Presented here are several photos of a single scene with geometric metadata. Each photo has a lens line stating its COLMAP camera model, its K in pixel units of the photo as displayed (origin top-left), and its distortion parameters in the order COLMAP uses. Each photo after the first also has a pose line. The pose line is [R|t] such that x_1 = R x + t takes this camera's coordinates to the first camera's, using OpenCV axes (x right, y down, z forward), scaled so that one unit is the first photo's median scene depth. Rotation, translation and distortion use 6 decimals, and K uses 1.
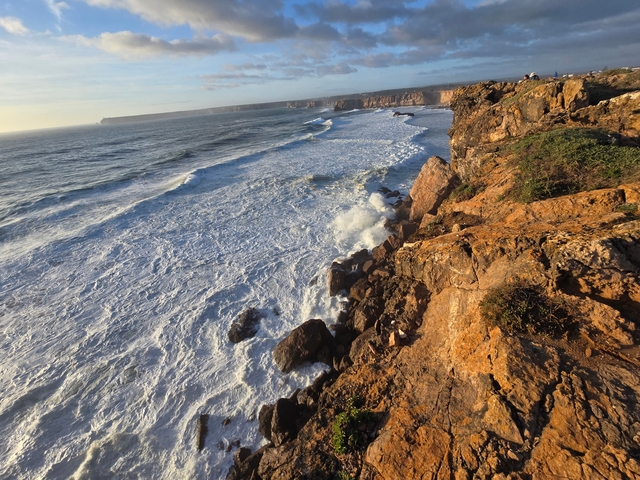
lens RADIAL K [[262.4, 0, 319.7], [0, 262.4, 238.8], [0, 0, 1]] dist [0.000957, 0.000190]
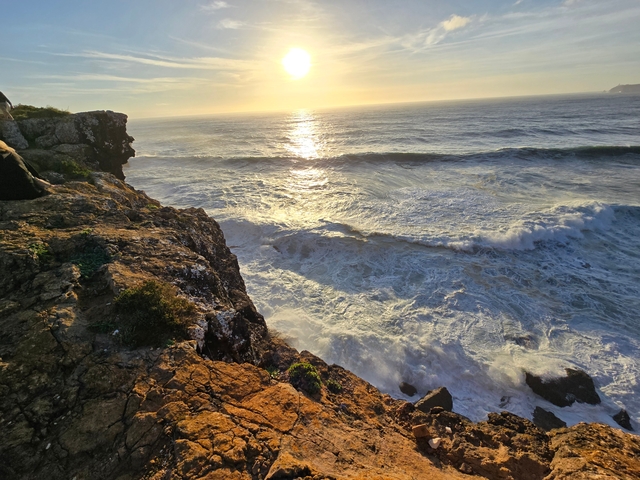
lens RADIAL K [[262.4, 0, 319.7], [0, 262.4, 241.2], [0, 0, 1]] dist [0.000957, 0.000190]
pose [[0.147216, 0.517042, -0.843206, 0.749364], [-0.422539, 0.803666, 0.419025, -0.350468], [0.894309, 0.294600, 0.336783, 0.341199]]
